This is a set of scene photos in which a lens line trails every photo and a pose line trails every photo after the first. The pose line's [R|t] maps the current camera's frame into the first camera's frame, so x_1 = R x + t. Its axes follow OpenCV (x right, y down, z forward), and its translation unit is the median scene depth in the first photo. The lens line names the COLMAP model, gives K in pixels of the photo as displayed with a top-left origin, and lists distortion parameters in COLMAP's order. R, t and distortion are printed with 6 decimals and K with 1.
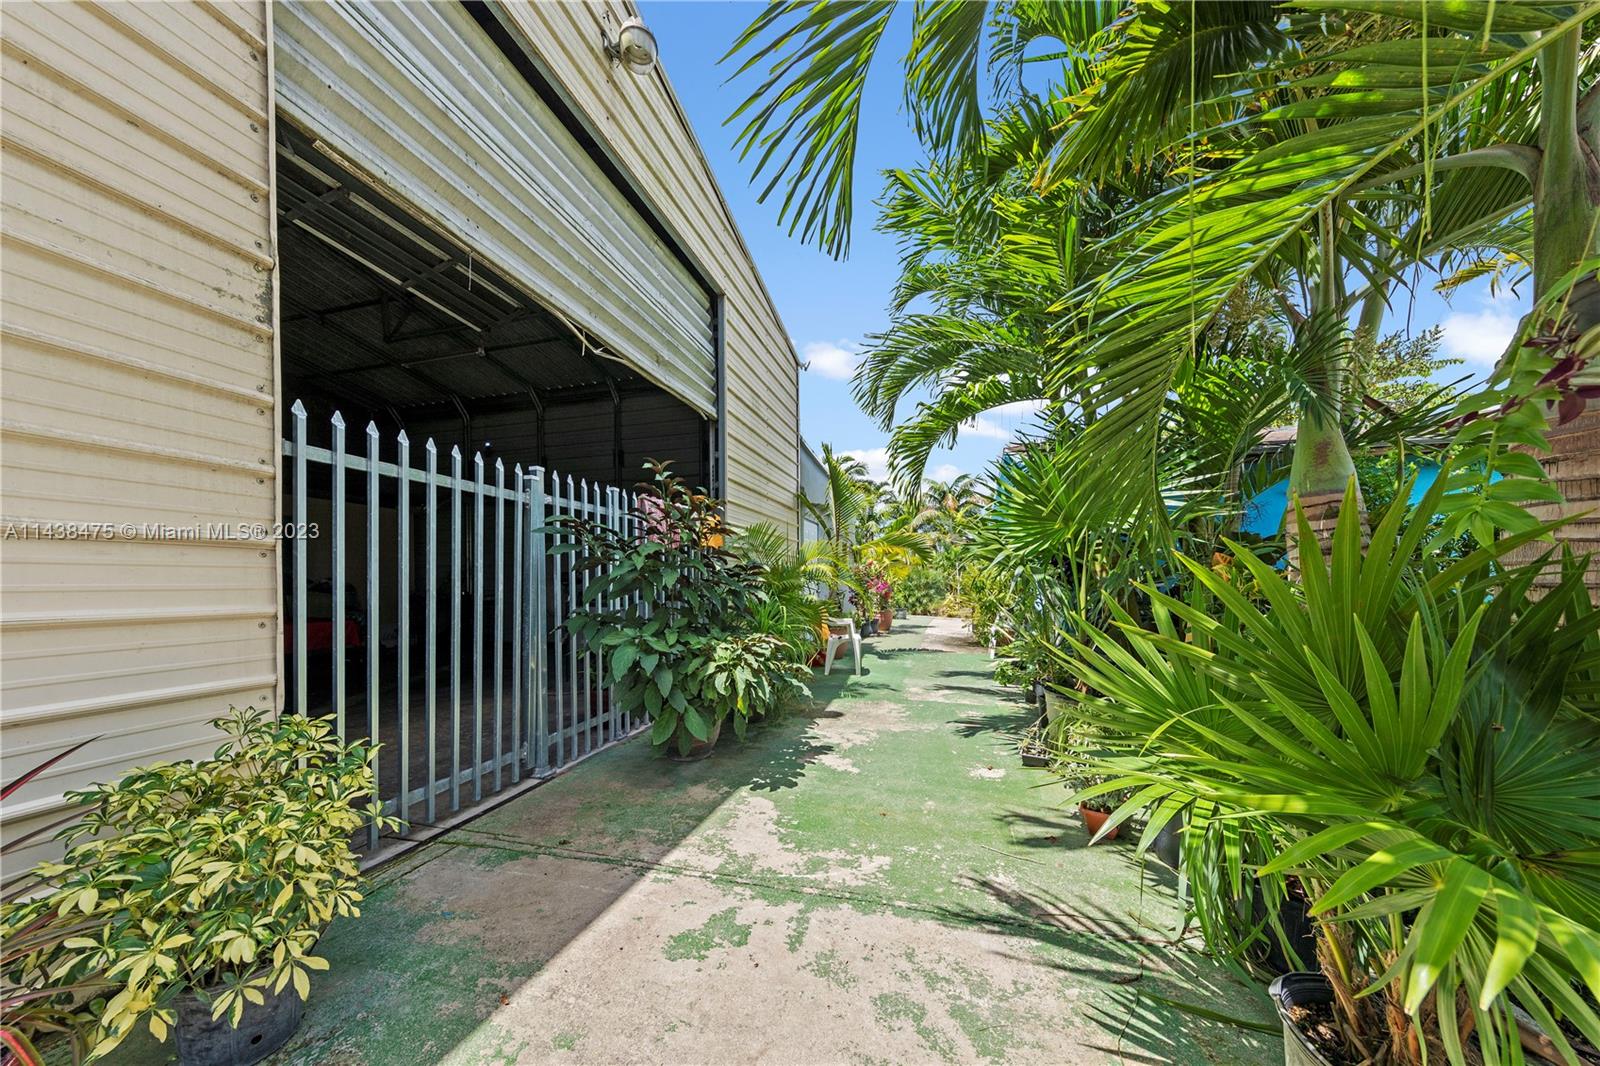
lens RADIAL K [[513.1, 0, 804.1], [0, 513.1, 579.6], [0, 0, 1]] dist [-0.000917, -0.000073]
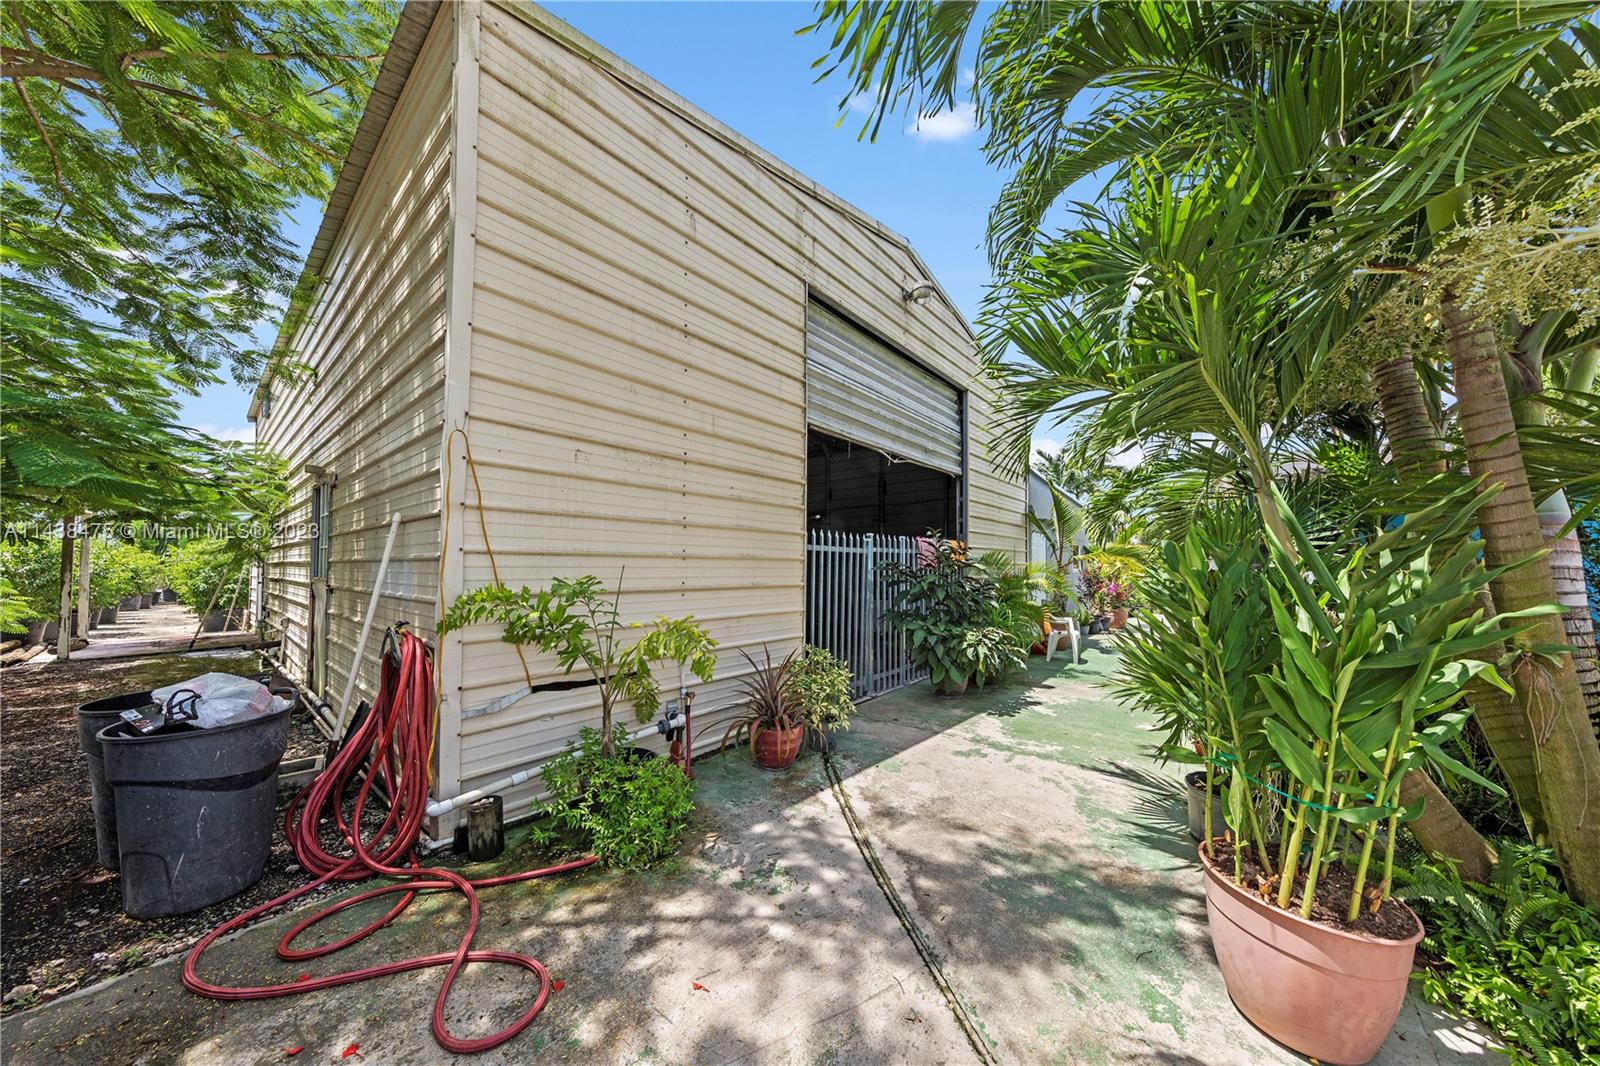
lens RADIAL K [[515.7, 0, 809.6], [0, 515.7, 555.0], [0, 0, 1]] dist [0.000923, -0.000011]
pose [[0.909388, 0.002131, -0.415944, 0.071625], [-0.009911, 0.999814, -0.016547, -0.100055], [0.415832, 0.019169, 0.909240, -0.805188]]
